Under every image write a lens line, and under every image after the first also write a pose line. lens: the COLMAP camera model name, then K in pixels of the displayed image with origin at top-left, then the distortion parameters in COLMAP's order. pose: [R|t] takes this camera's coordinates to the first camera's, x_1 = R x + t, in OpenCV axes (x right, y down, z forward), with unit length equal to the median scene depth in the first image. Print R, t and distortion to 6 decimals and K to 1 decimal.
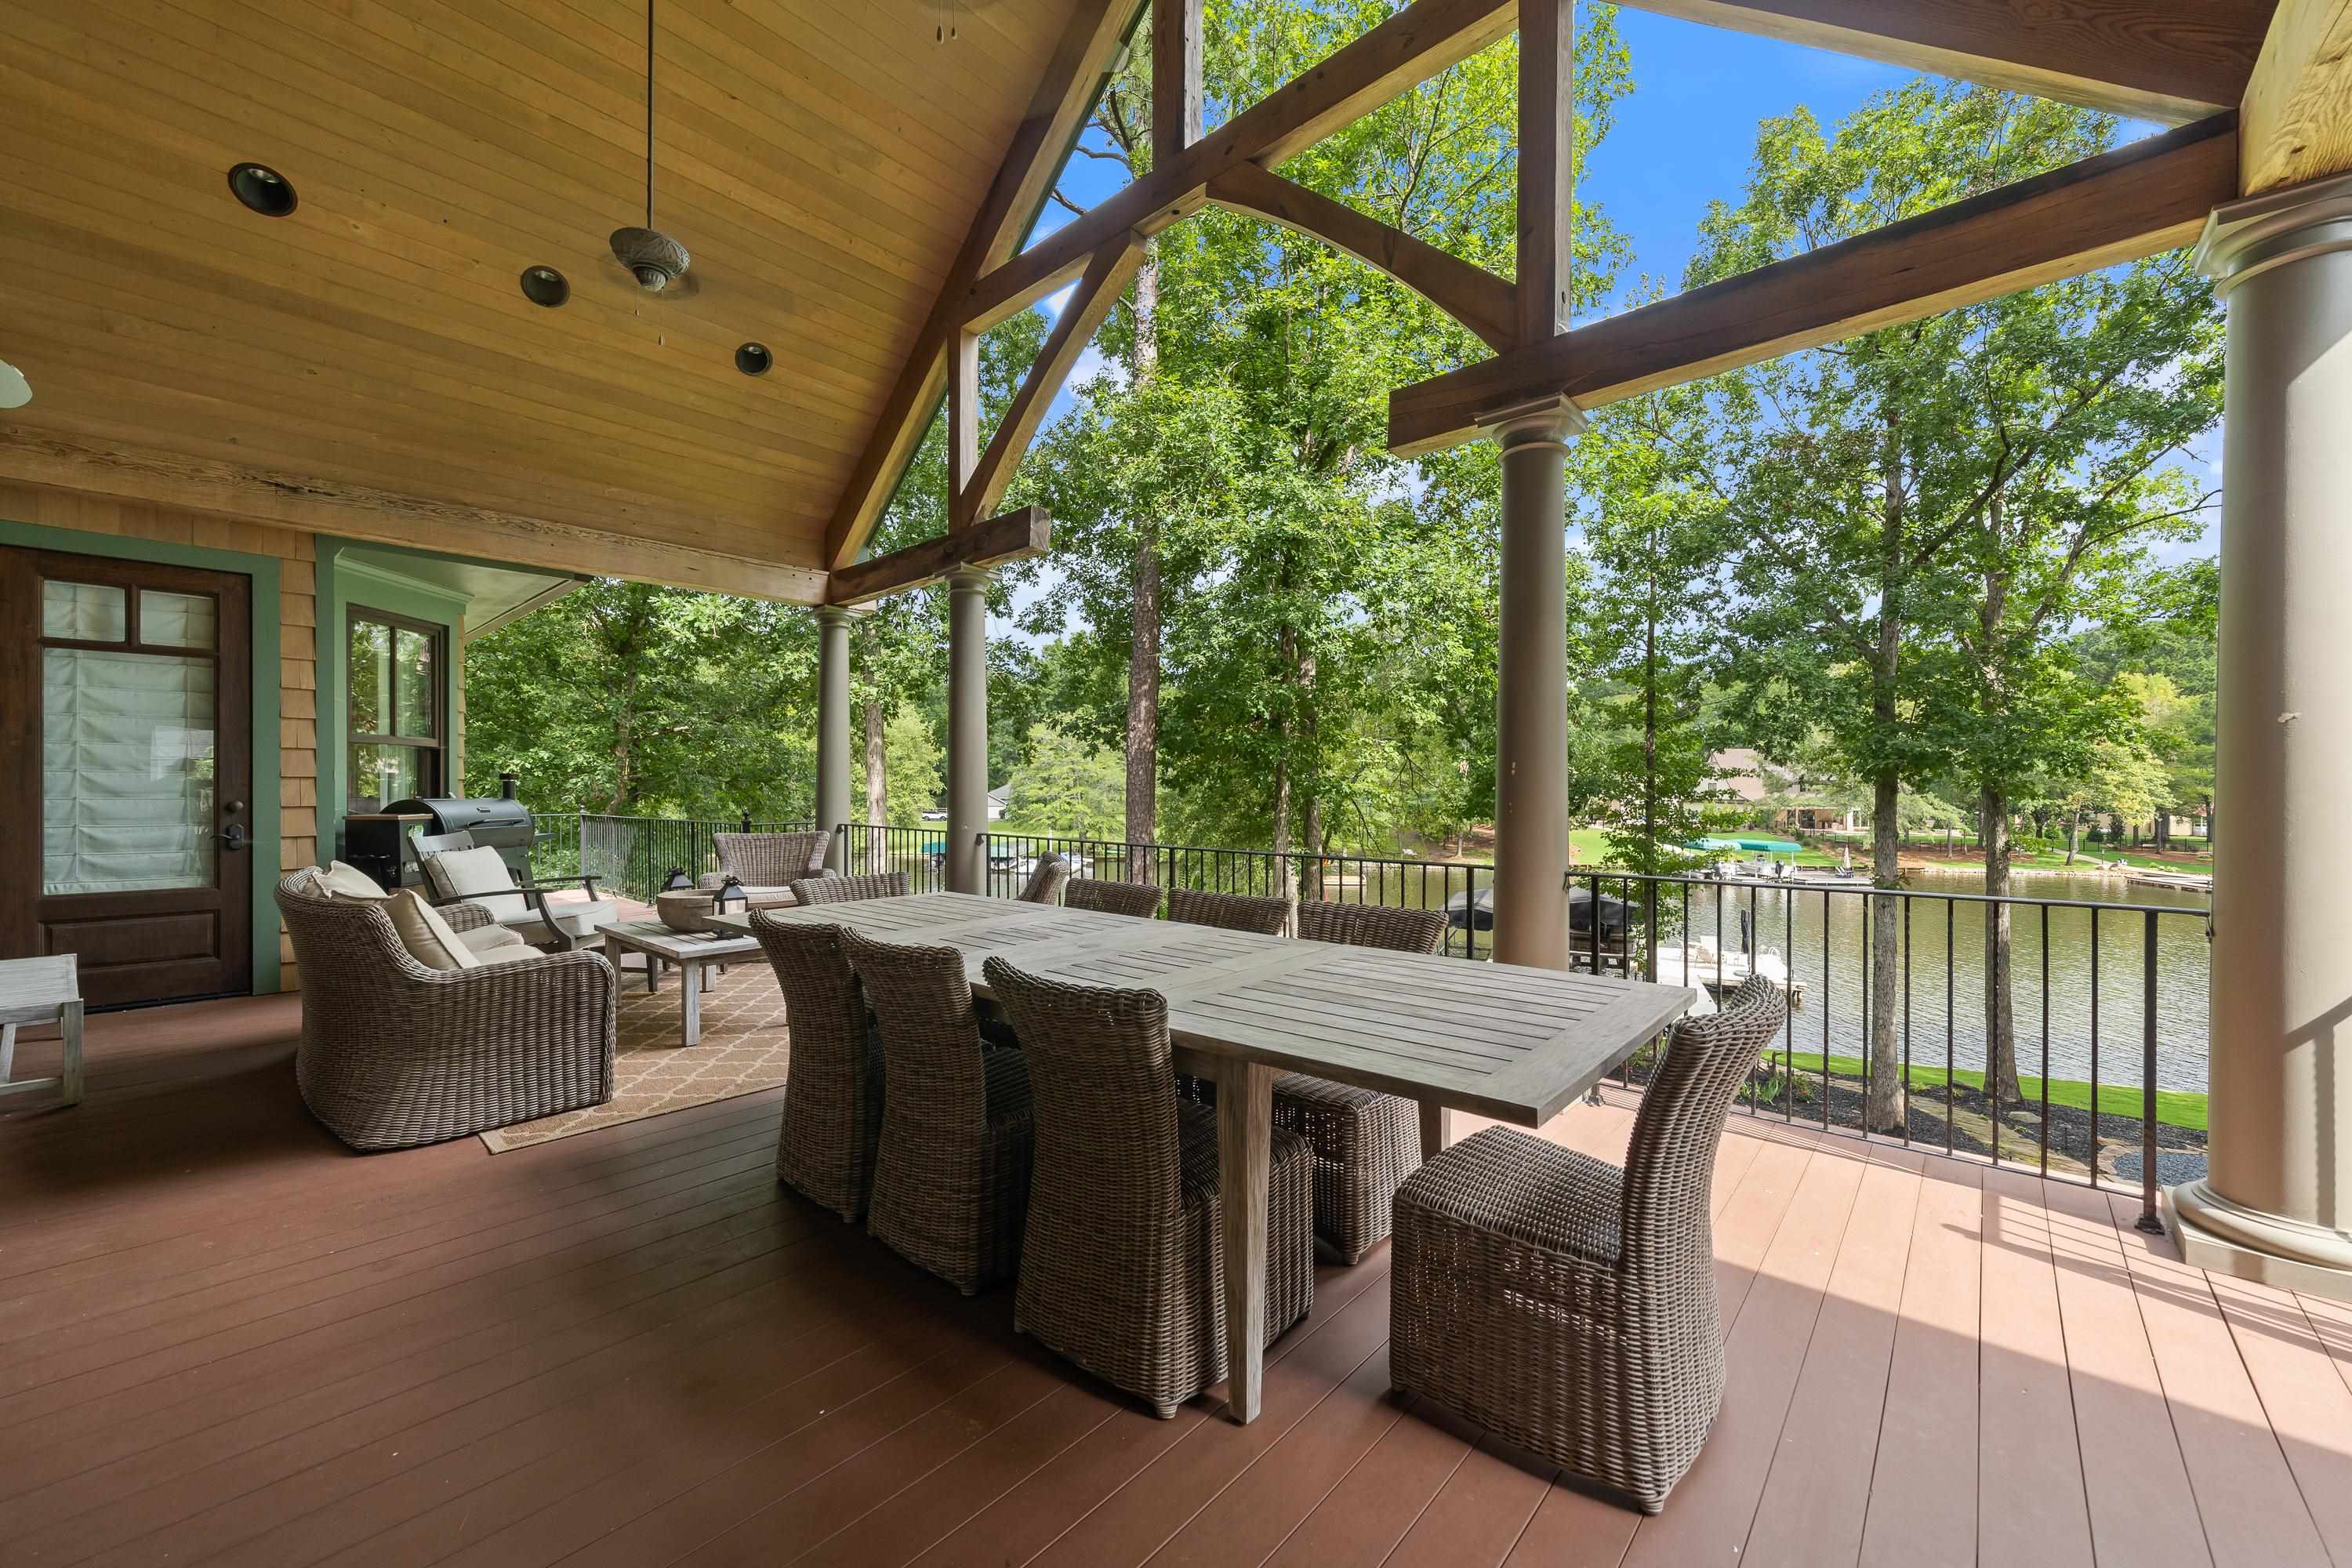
lens RADIAL K [[884.7, 0, 1172.4], [0, 884.7, 789.7], [0, 0, 1]] dist [-0.000198, -0.000011]
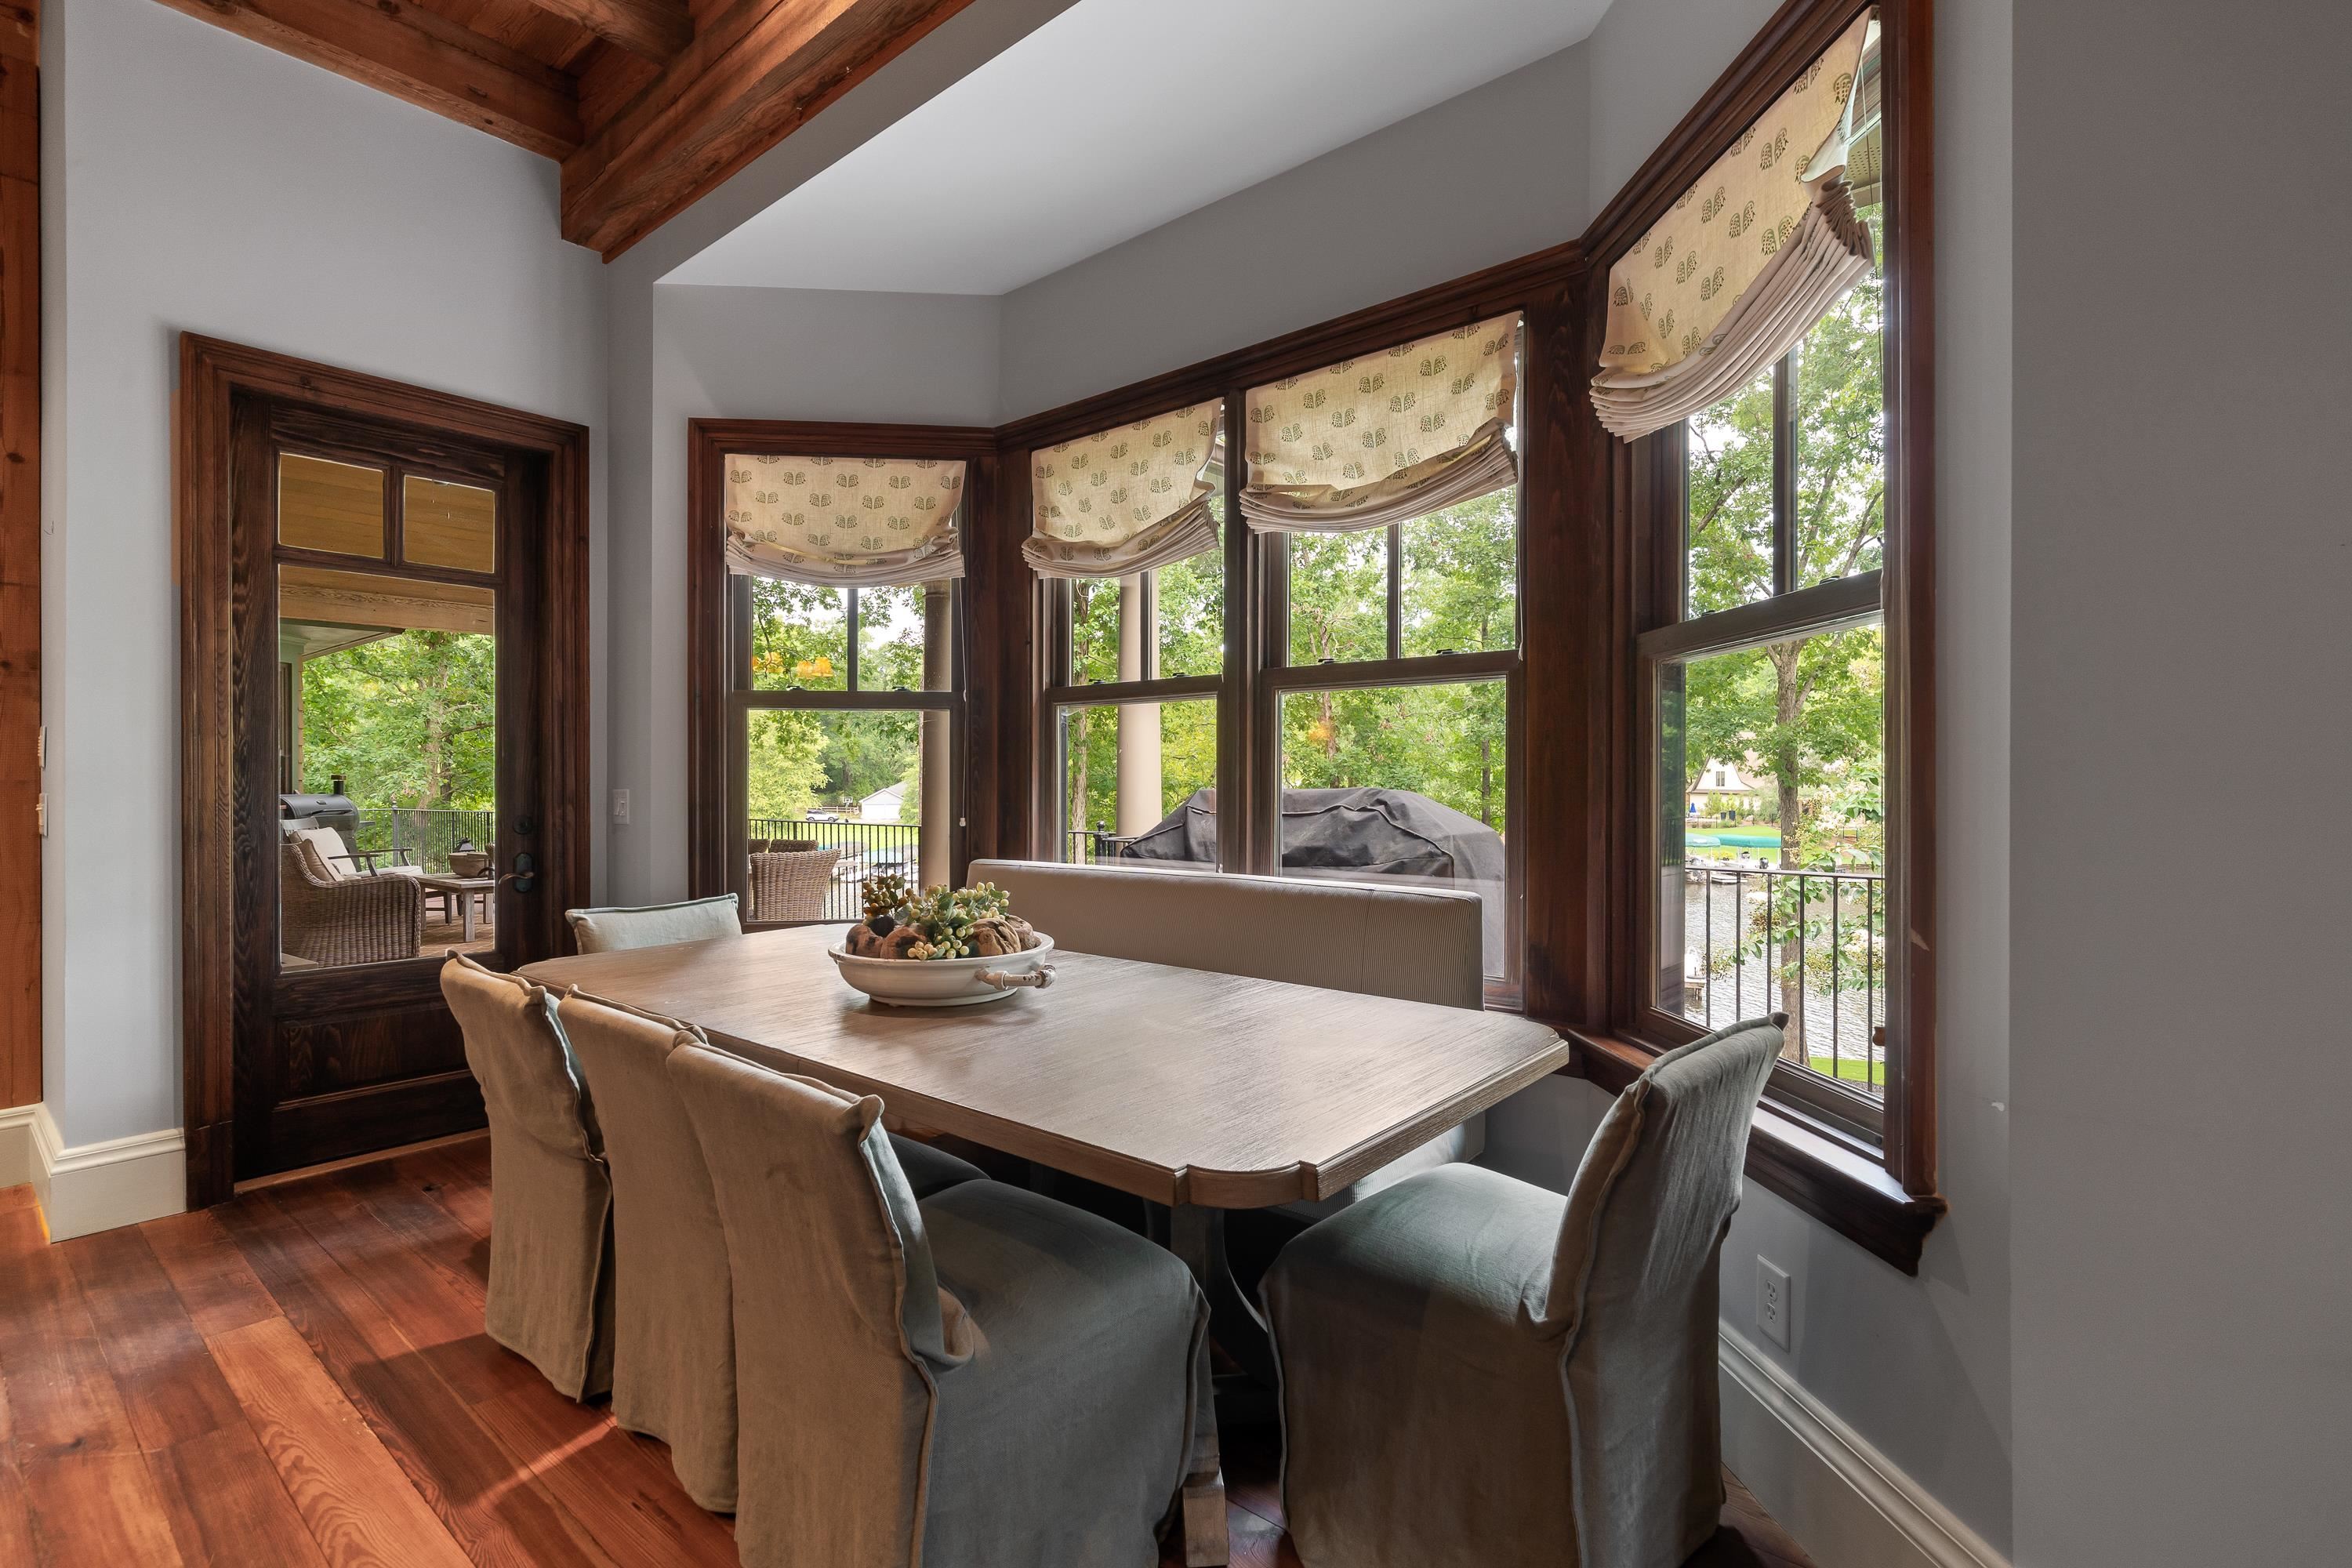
lens RADIAL K [[1073.0, 0, 1176.0], [0, 1073.0, 784.0], [0, 0, 1]] dist [0.001315, 0.000234]
pose [[0.998937, -0.006174, 0.045686, 0.136055], [0.006139, 0.999981, 0.000910, 0.000514], [-0.045691, -0.000629, 0.998955, -0.211163]]
